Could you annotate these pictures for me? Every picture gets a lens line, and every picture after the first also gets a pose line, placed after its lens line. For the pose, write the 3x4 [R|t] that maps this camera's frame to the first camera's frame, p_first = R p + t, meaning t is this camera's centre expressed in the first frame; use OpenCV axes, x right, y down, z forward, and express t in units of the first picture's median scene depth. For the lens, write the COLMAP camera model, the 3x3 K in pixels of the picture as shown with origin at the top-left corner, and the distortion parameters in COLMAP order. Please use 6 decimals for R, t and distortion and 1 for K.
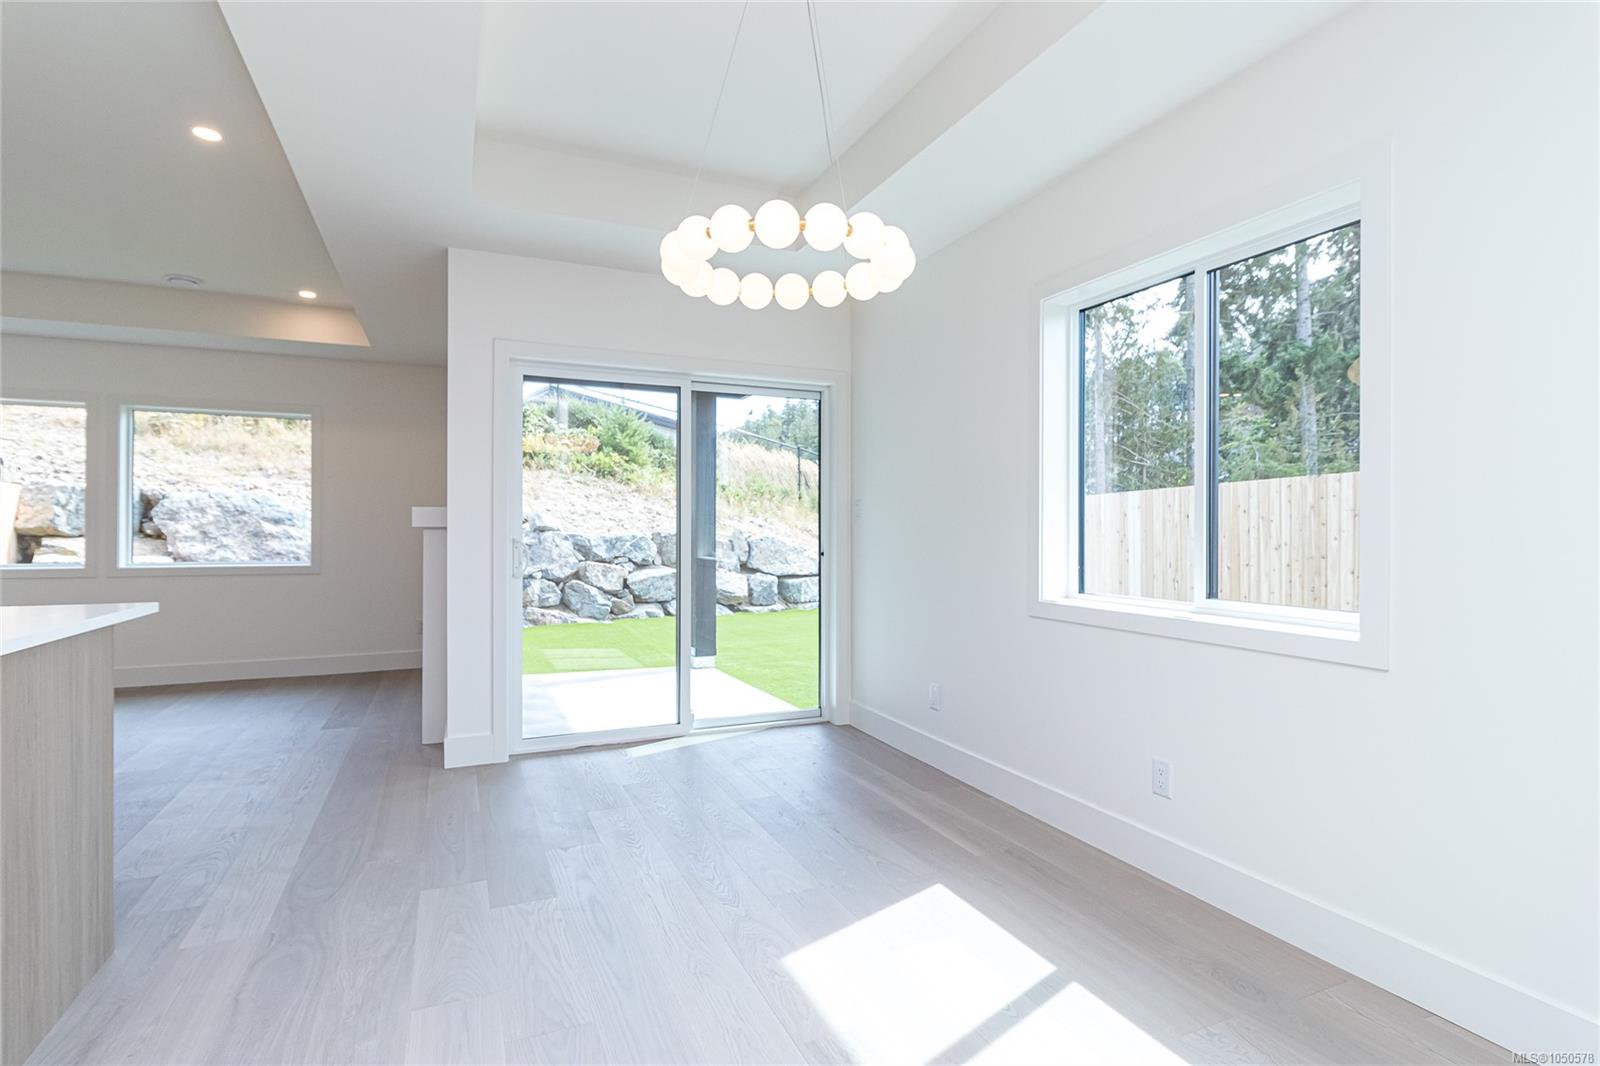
lens RADIAL K [[788.3, 0, 789.9], [0, 788.3, 531.7], [0, 0, 1]] dist [-0.000561, -0.001144]
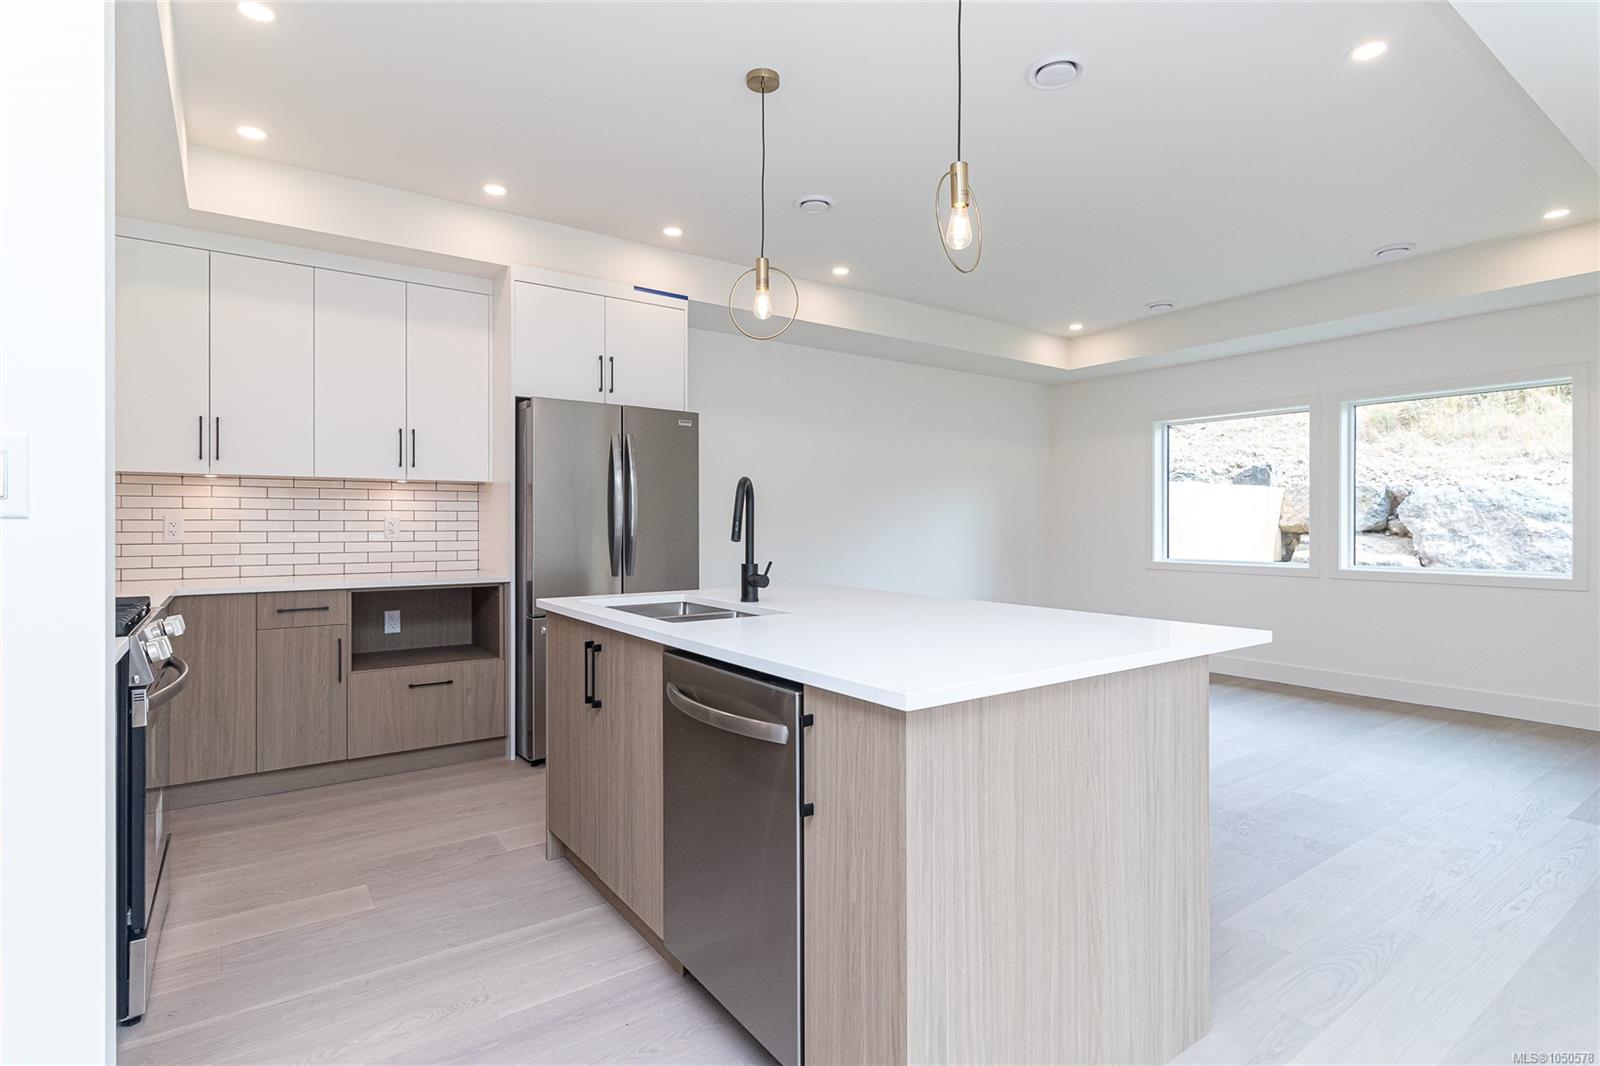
lens RADIAL K [[788.3, 0, 798.8], [0, 788.3, 524.7], [0, 0, 1]] dist [-0.000561, -0.001144]
pose [[0.211774, -0.001475, -0.977318, -0.022603], [0.000805, 0.999999, -0.001335, -0.005174], [0.977318, -0.000504, 0.211775, 0.078989]]
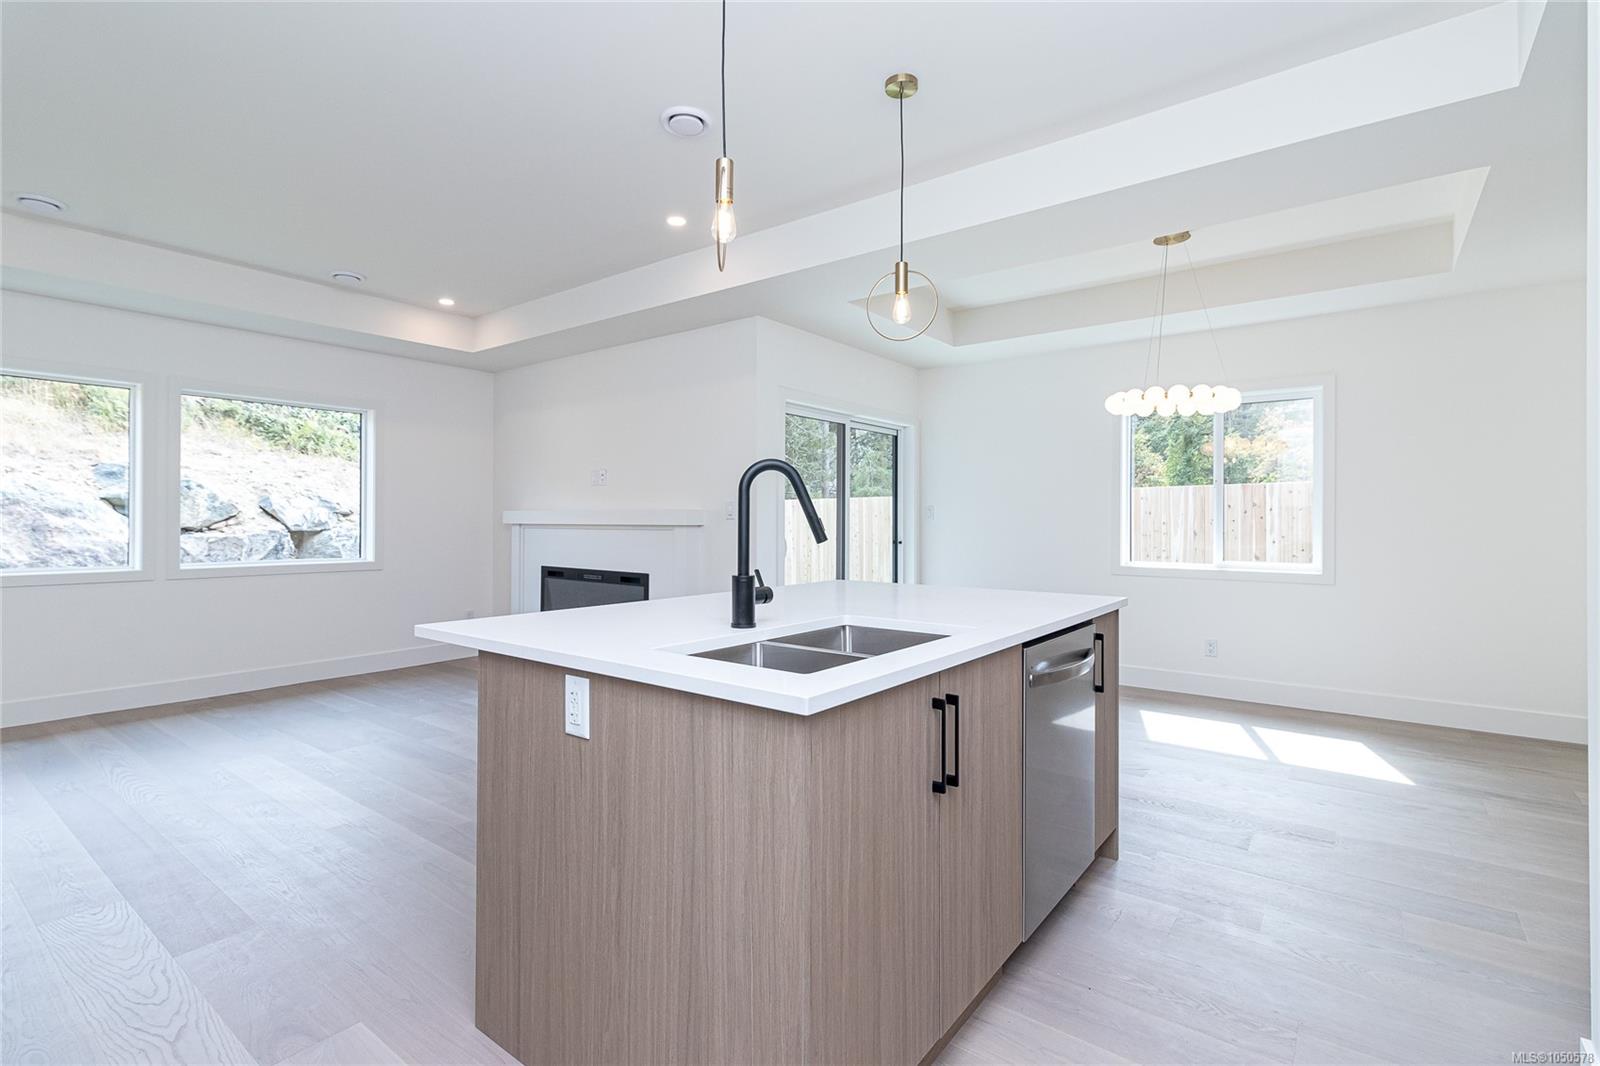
lens RADIAL K [[738.1, 0, 800.5], [0, 738.1, 524.3], [0, 0, 1]] dist [0.003021, 0.000519]
pose [[0.873471, -0.002322, 0.486871, -0.367019], [-0.000364, 0.999985, 0.005422, -0.005830], [-0.486876, -0.004913, 0.873457, -0.047997]]
